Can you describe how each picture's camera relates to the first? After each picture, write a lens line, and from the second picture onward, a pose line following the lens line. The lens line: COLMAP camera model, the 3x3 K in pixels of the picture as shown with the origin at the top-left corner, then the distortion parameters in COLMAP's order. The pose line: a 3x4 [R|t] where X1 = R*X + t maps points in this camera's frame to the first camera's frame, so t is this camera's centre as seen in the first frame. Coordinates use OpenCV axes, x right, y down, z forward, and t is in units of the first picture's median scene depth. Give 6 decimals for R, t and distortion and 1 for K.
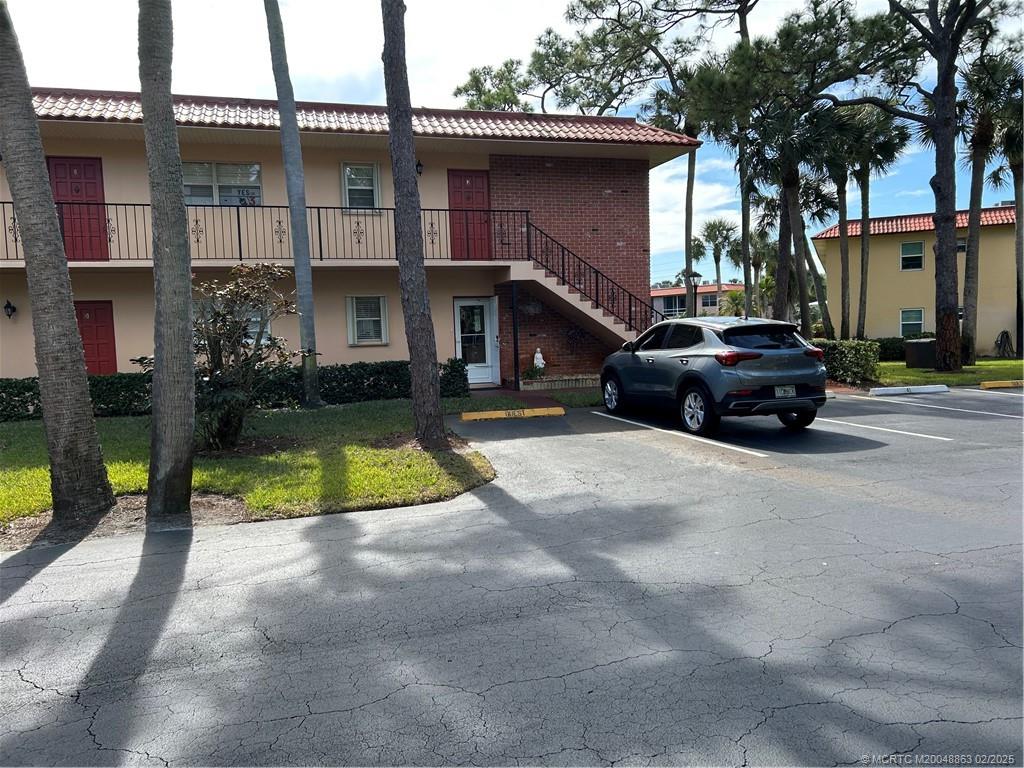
lens RADIAL K [[770.5, 0, 513.7], [0, 770.5, 387.0], [0, 0, 1]] dist [0.050678, -0.060867]
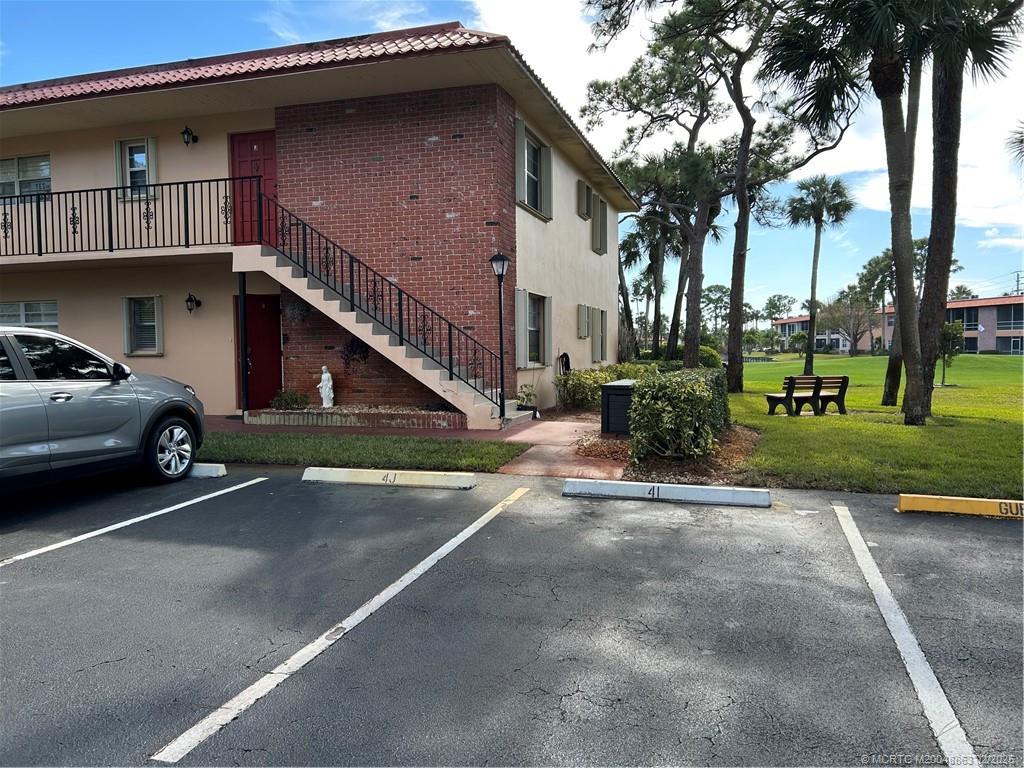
lens RADIAL K [[770.5, 0, 509.4], [0, 770.5, 378.6], [0, 0, 1]] dist [0.050678, -0.060867]
pose [[0.820825, 0.050052, -0.568982, 0.615035], [-0.062066, 0.998070, -0.001740, -0.050998], [0.567797, 0.036743, 0.822348, 0.528398]]
